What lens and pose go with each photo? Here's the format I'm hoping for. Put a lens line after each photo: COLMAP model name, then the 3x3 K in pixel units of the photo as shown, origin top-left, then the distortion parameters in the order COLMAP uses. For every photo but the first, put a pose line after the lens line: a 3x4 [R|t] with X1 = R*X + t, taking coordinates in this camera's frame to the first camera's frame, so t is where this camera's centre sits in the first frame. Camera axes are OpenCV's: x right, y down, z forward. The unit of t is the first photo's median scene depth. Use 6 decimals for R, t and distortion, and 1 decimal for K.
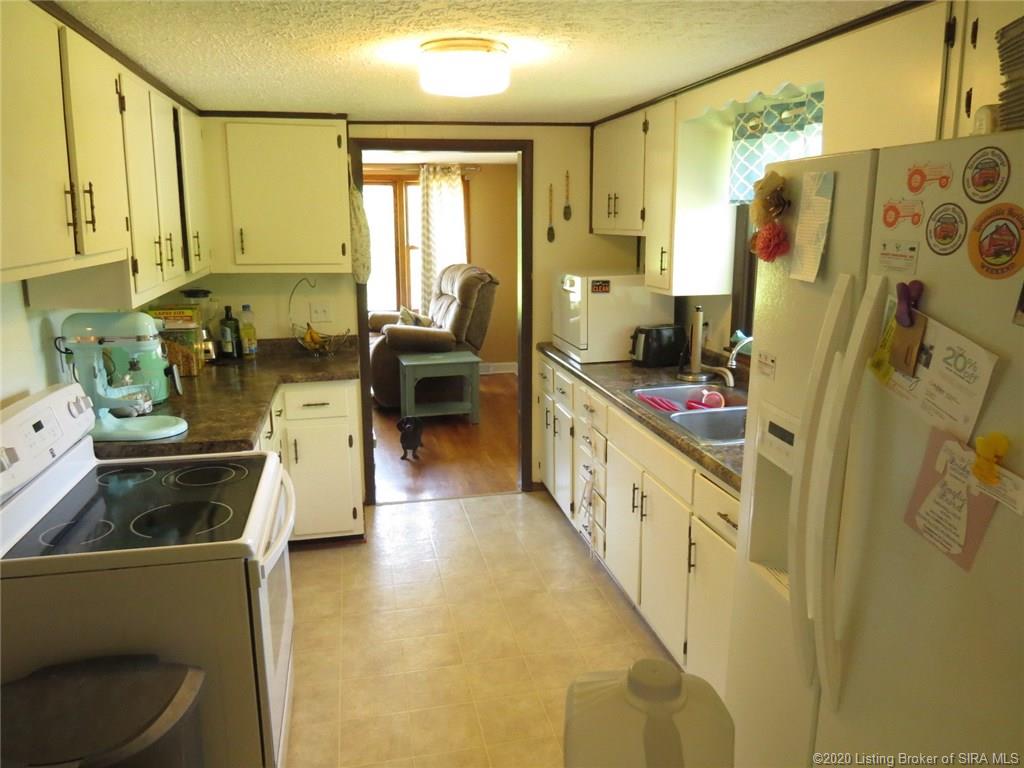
lens RADIAL K [[735.4, 0, 504.5], [0, 735.4, 382.6], [0, 0, 1]] dist [-0.009170, -0.010611]
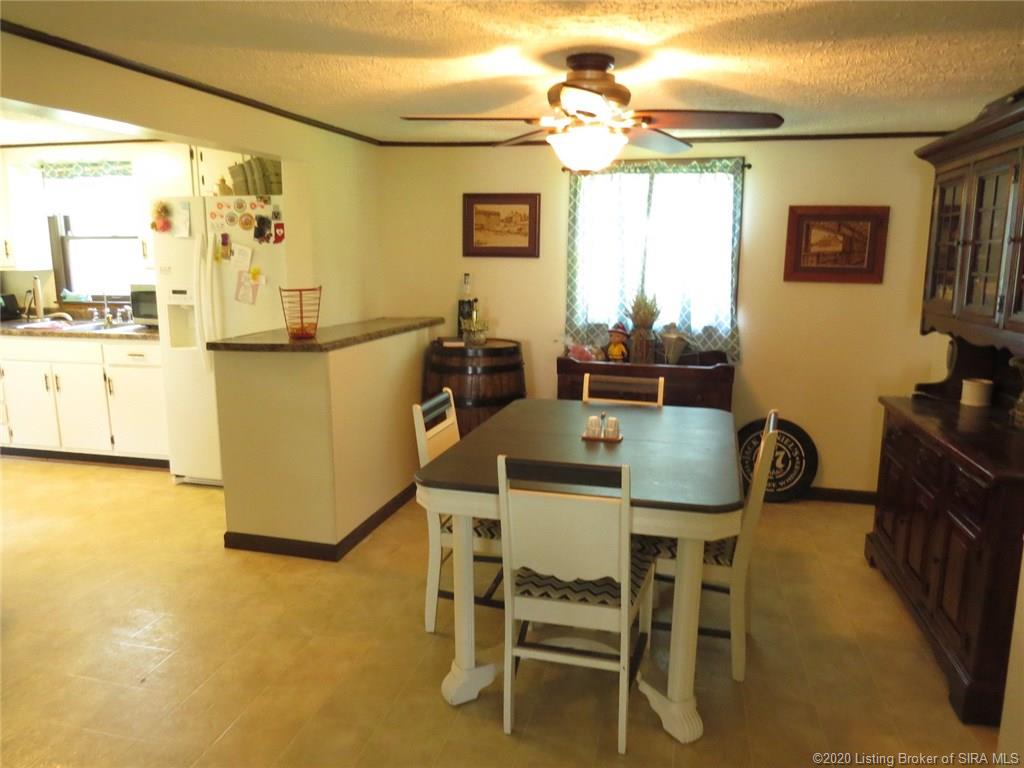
lens RADIAL K [[732.6, 0, 500.8], [0, 732.6, 382.7], [0, 0, 1]] dist [-0.013034, 0.005680]
pose [[0.431988, -0.160593, 0.887466, -0.762404], [0.192779, 0.977718, 0.083086, 0.191257], [-0.881035, 0.135193, 0.453322, -0.613907]]
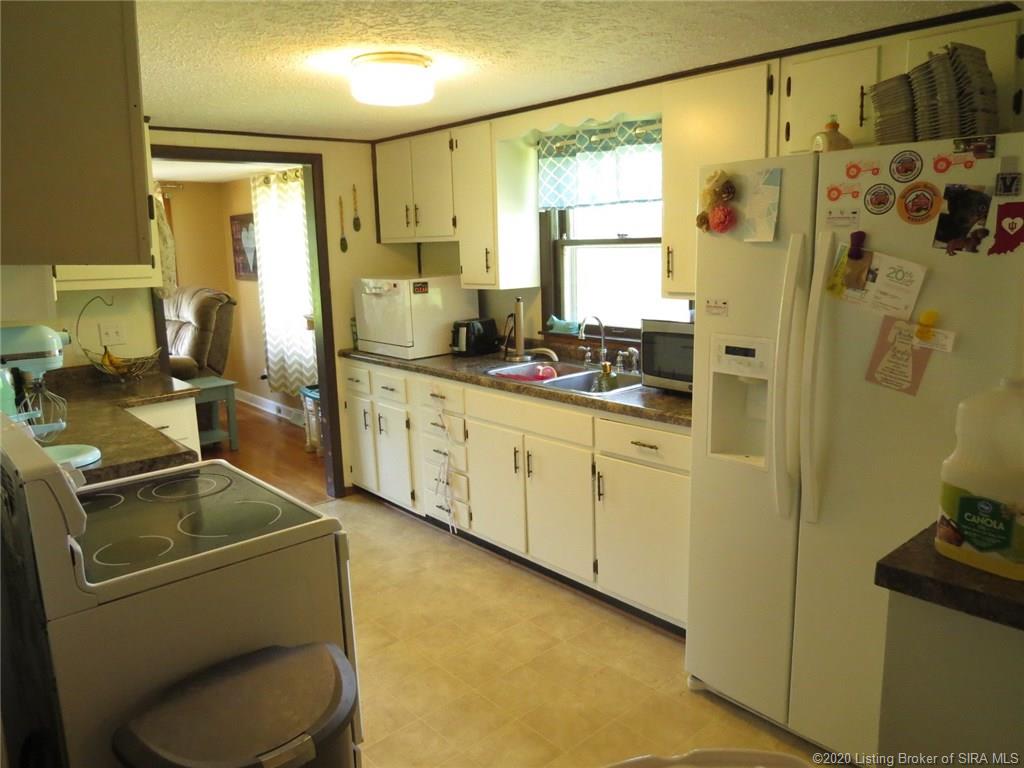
lens RADIAL K [[736.1, 0, 516.4], [0, 736.1, 378.7], [0, 0, 1]] dist [-0.002835, 0.000521]
pose [[0.865464, -0.106738, 0.489469, -0.327708], [0.128330, 0.991674, -0.010656, 0.037371], [-0.484257, 0.072035, 0.871956, -0.018307]]
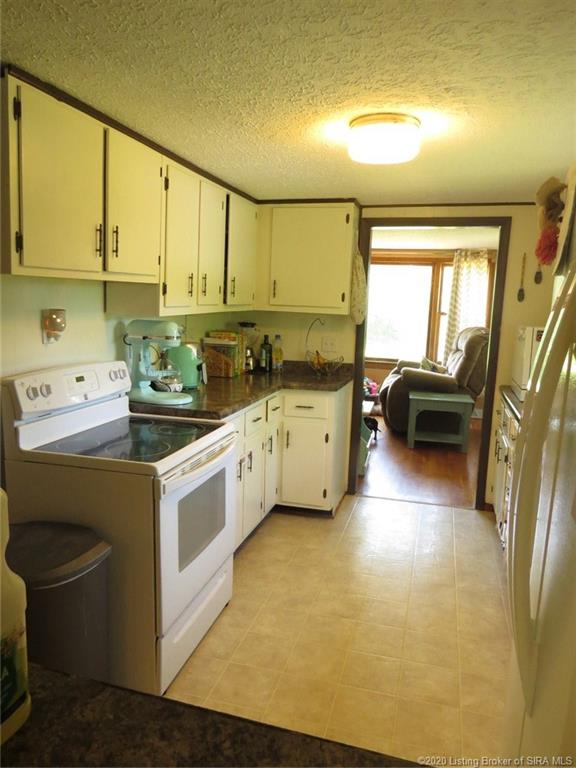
lens RADIAL K [[558.1, 0, 290.4], [0, 558.1, 393.2], [0, 0, 1]] dist [0.047123, 0.000417]
pose [[0.889706, 0.107635, -0.443663, 0.193277], [-0.132674, 0.990827, -0.025679, 0.036663], [0.436830, 0.081709, 0.895826, 0.060517]]
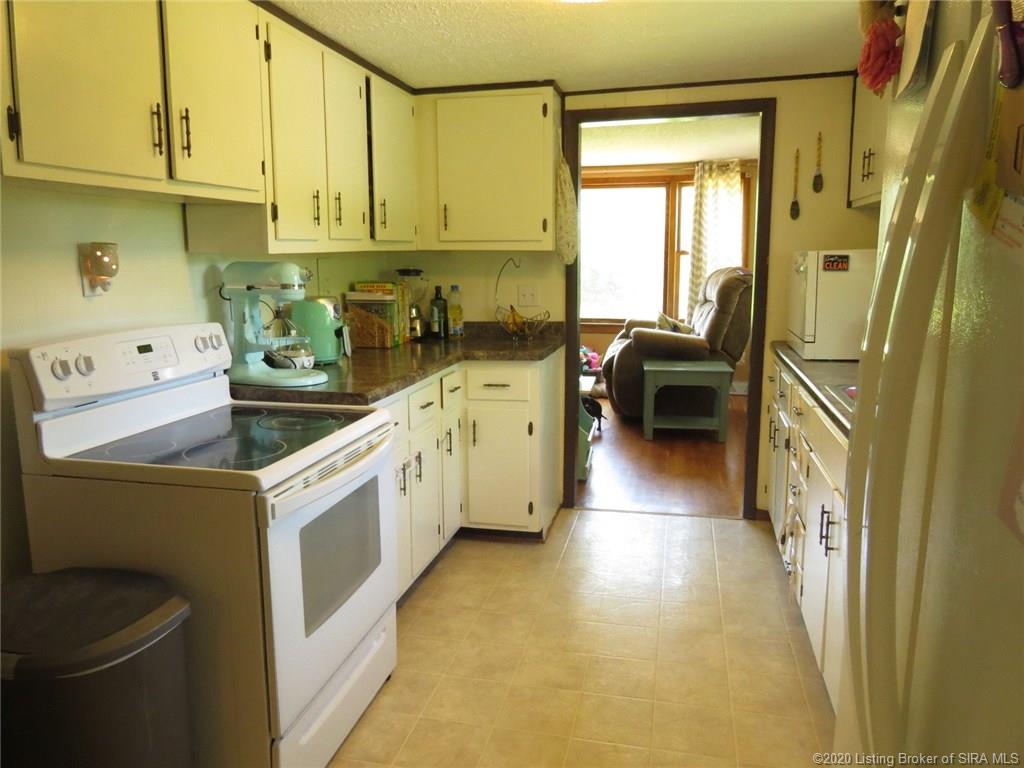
lens RADIAL K [[732.6, 0, 500.8], [0, 732.6, 382.7], [0, 0, 1]] dist [-0.013034, 0.005680]
pose [[0.902280, 0.069614, -0.425494, 0.163836], [-0.088313, 0.995795, -0.024353, 0.053123], [0.422010, 0.059550, 0.904633, 0.161145]]
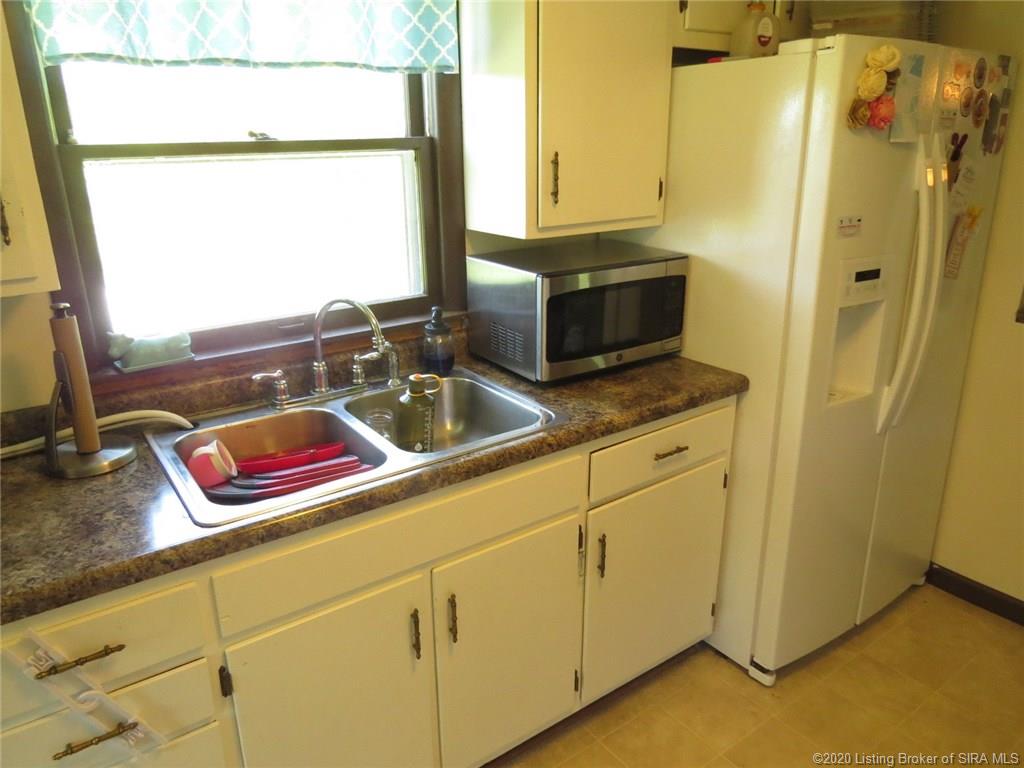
lens RADIAL K [[736.1, 0, 516.4], [0, 736.1, 378.7], [0, 0, 1]] dist [-0.002835, 0.000521]
pose [[-0.405954, -0.277183, 0.870845, -0.230498], [0.212883, 0.898001, 0.385065, -0.171625], [-0.888753, 0.341706, -0.305540, 0.899398]]
